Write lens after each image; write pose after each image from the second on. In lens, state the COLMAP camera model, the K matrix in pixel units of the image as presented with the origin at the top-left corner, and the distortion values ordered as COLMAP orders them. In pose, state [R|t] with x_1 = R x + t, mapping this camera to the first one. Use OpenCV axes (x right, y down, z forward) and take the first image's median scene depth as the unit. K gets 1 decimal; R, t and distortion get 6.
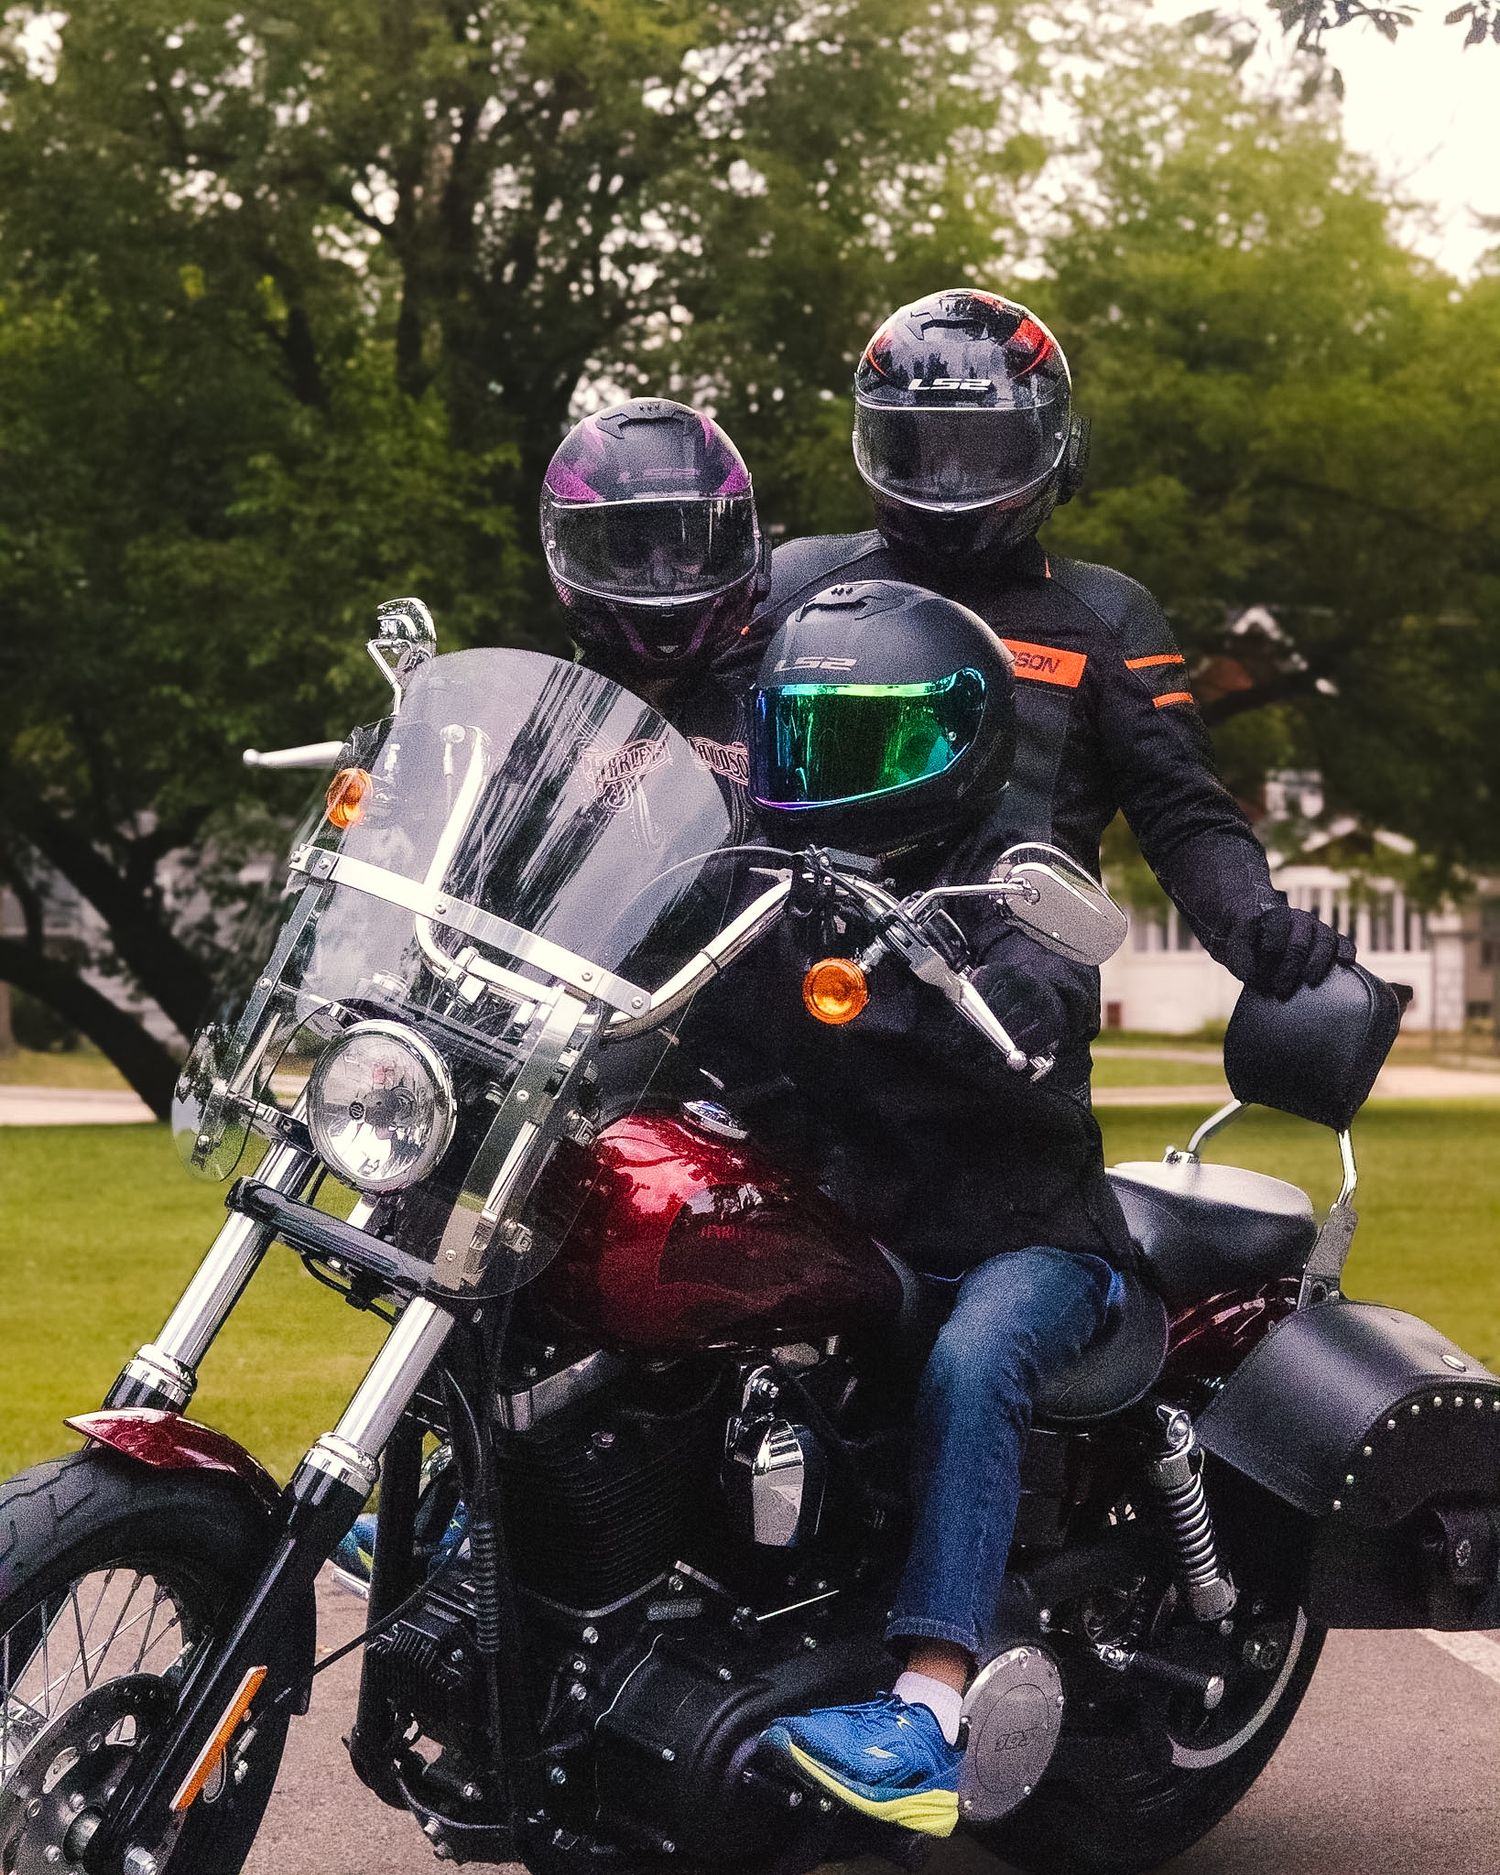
lens RADIAL K [[5279.1, 0, 750.0], [0, 5279.1, 937.5], [0, 0, 1]] dist [0.006777, -1.413237]
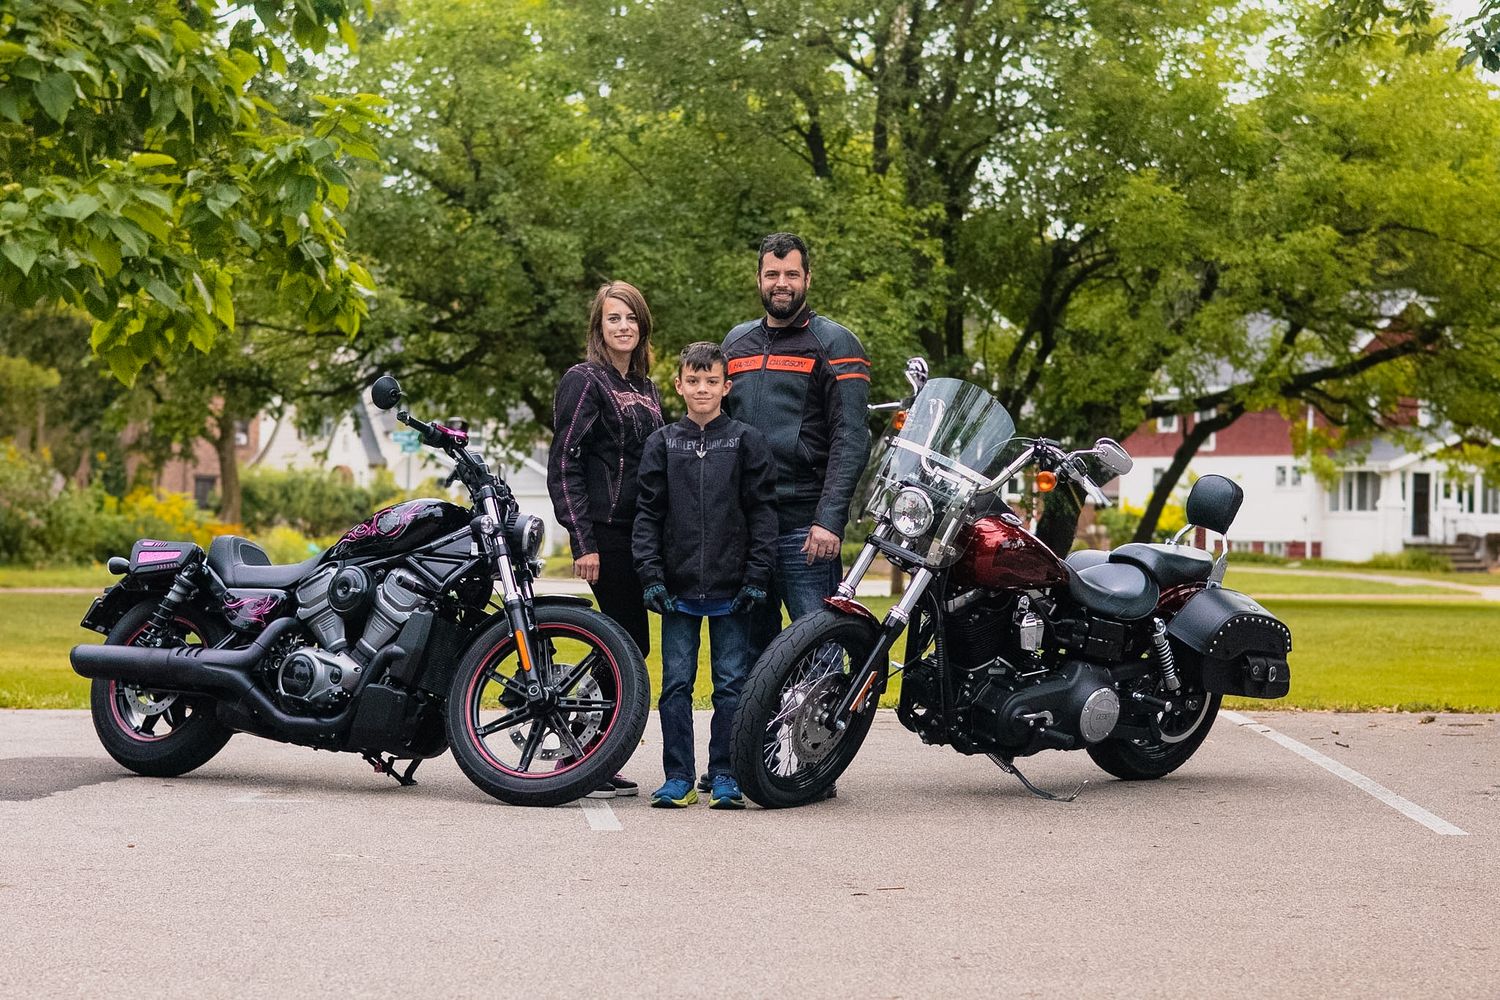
lens RADIAL K [[3546.4, 0, 750.0], [0, 3546.4, 500.0], [0, 0, 1]] dist [0.443682, -7.162891]
pose [[0.995279, 0.017169, -0.095527, 0.005722], [-0.017130, 0.999853, 0.001232, 0.002907], [0.095534, 0.000410, 0.995426, -0.163392]]
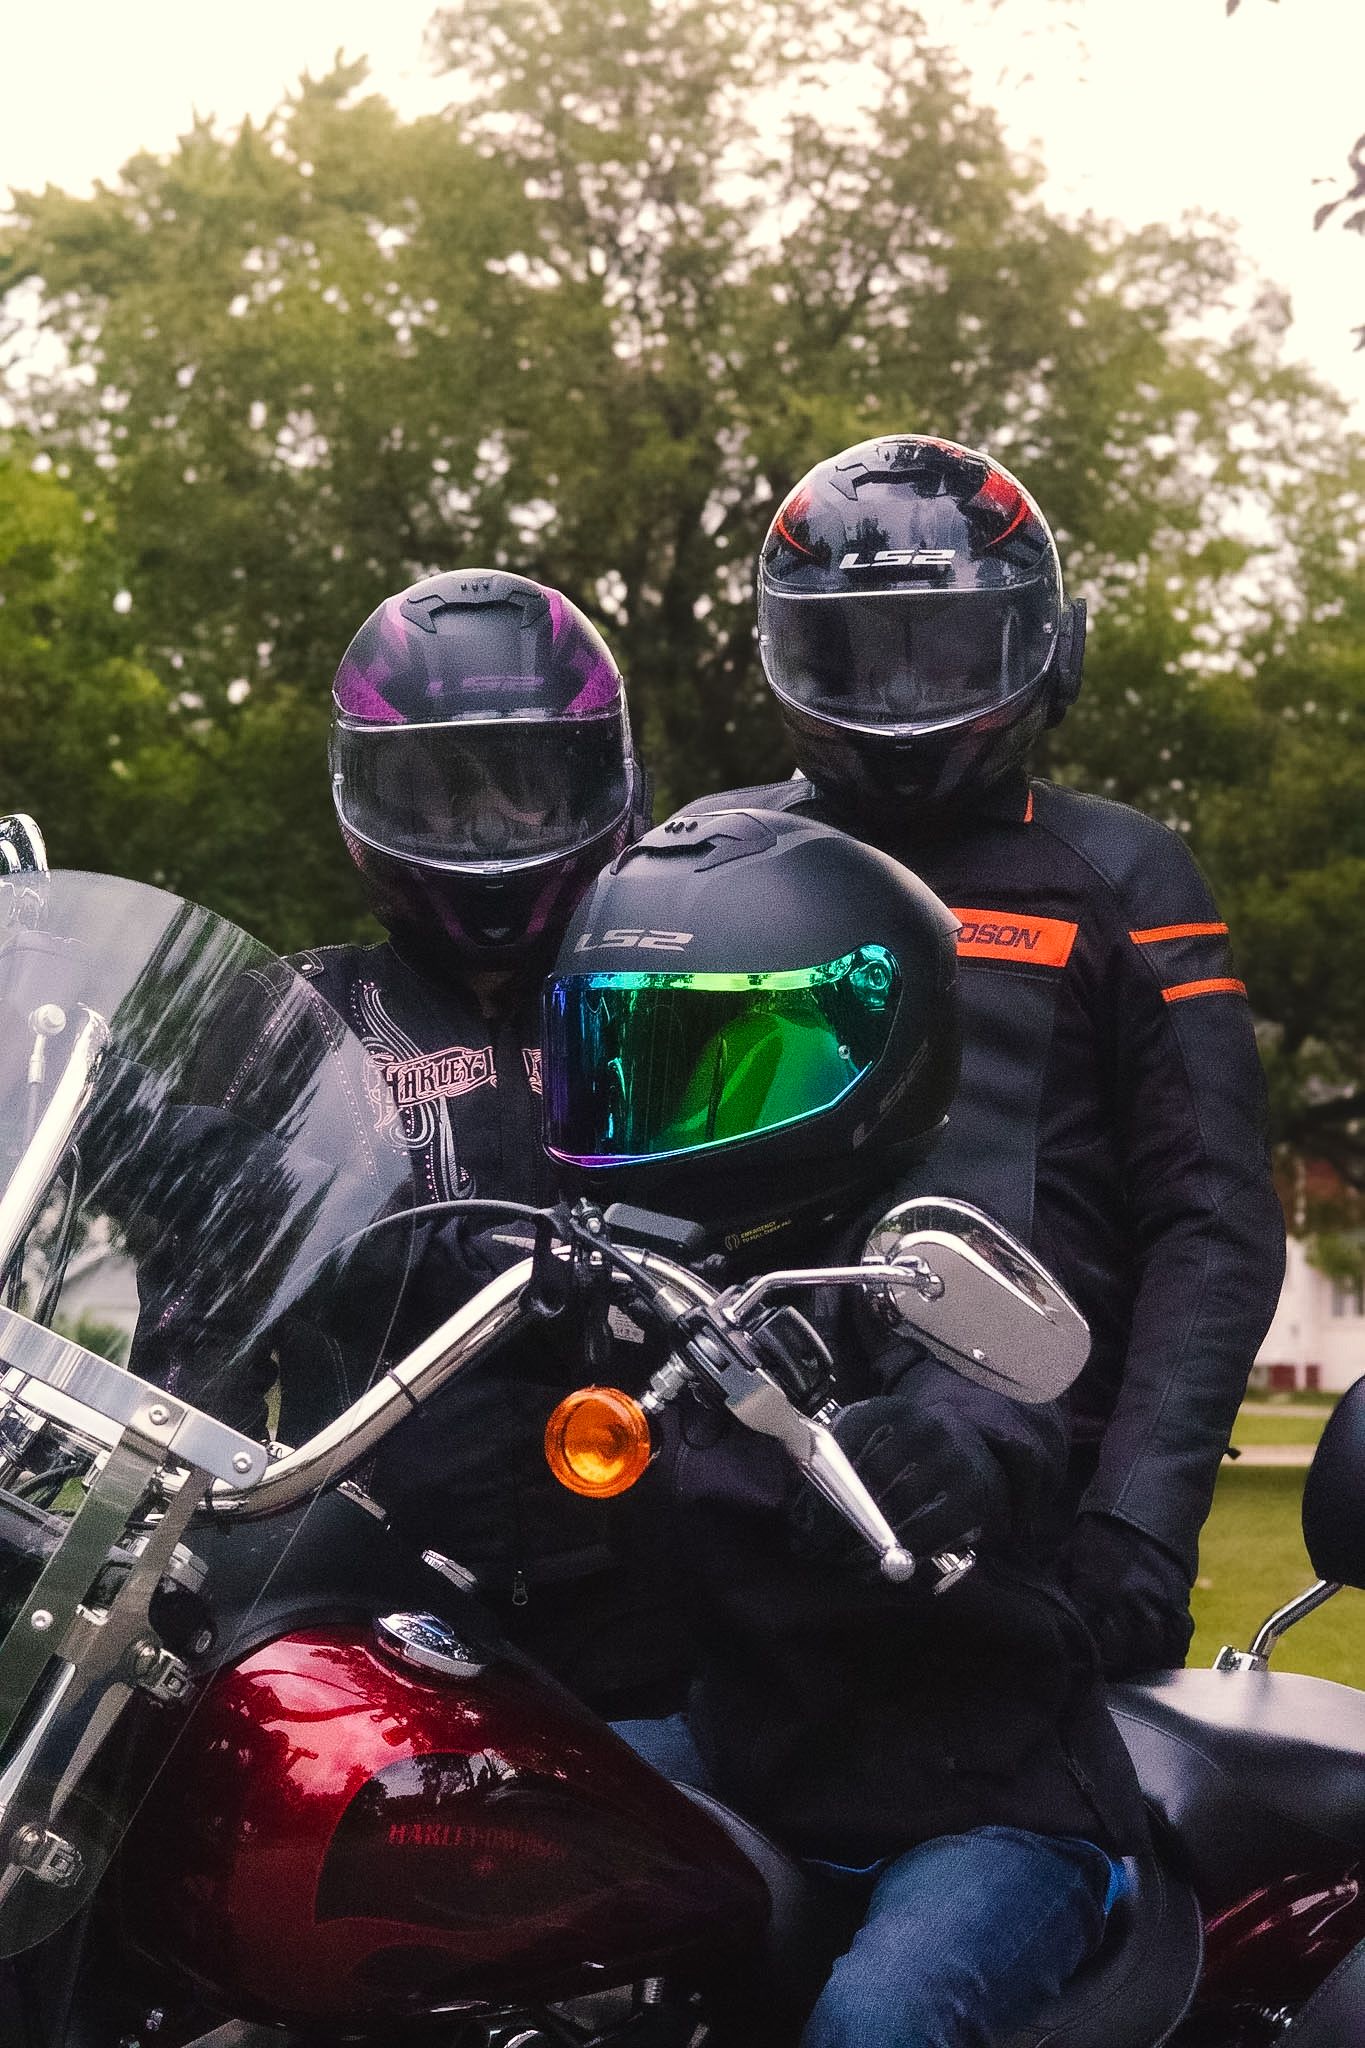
lens RADIAL K [[4842.4, 0, 680.8], [0, 4842.4, 773.4], [0, 0, 1]] dist [0.121466, 0.048691]
pose [[0.997937, 0.003944, -0.064074, 0.007890], [-0.010842, 0.994128, -0.107664, -0.000853], [0.063273, 0.108136, 0.992121, 0.054381]]
